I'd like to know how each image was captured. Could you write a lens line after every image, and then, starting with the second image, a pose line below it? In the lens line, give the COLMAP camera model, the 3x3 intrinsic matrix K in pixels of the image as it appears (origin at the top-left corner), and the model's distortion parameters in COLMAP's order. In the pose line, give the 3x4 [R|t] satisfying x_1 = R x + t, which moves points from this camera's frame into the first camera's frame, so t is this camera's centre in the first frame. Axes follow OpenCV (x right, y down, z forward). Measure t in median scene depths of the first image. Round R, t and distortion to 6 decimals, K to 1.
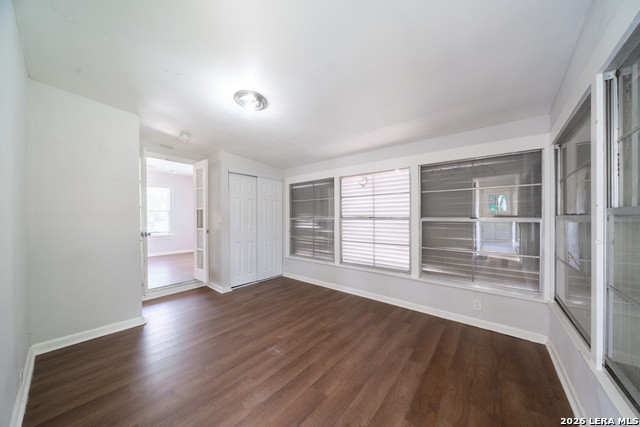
lens RADIAL K [[215.8, 0, 317.6], [0, 215.8, 219.2], [0, 0, 1]] dist [-0.002381, -0.000168]
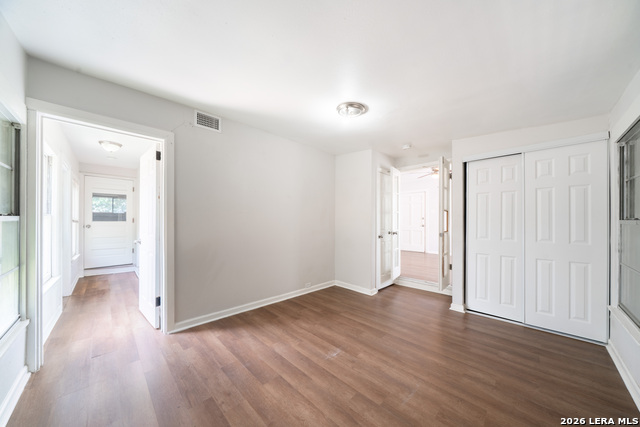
lens RADIAL K [[215.8, 0, 317.6], [0, 215.8, 219.2], [0, 0, 1]] dist [-0.002381, -0.000168]
pose [[-0.100886, -0.005346, -0.994884, 0.760147], [-0.000244, 0.999986, -0.005348, -0.008549], [0.994898, -0.000297, -0.100886, 0.949836]]
